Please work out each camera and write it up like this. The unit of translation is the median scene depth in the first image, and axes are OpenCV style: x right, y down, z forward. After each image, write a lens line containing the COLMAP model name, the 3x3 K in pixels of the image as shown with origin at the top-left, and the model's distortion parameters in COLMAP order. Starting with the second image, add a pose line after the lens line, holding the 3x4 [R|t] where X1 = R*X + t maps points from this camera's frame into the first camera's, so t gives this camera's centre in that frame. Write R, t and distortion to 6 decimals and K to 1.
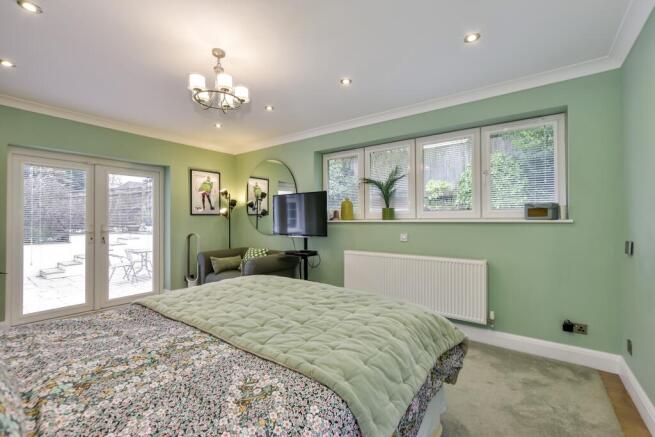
lens RADIAL K [[288.2, 0, 327.6], [0, 288.2, 217.4], [0, 0, 1]] dist [-0.001659, -0.000110]
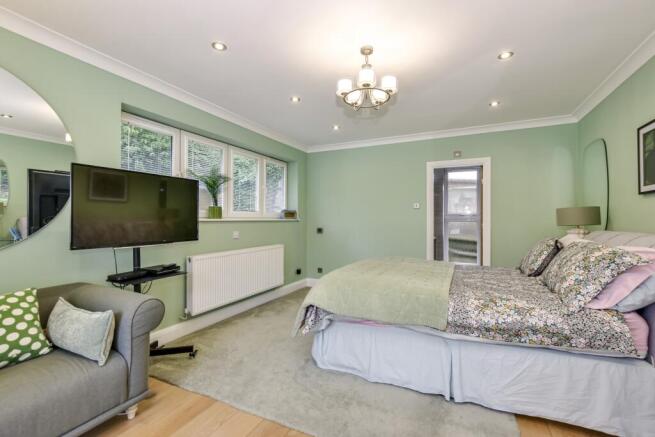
lens RADIAL K [[288.2, 0, 327.7], [0, 288.2, 218.3], [0, 0, 1]] dist [-0.001659, -0.000110]
pose [[-0.169961, 0.006714, 0.985428, -0.851346], [-0.004043, 0.999964, -0.007510, 0.014379], [-0.985443, -0.005261, -0.169927, 0.823970]]
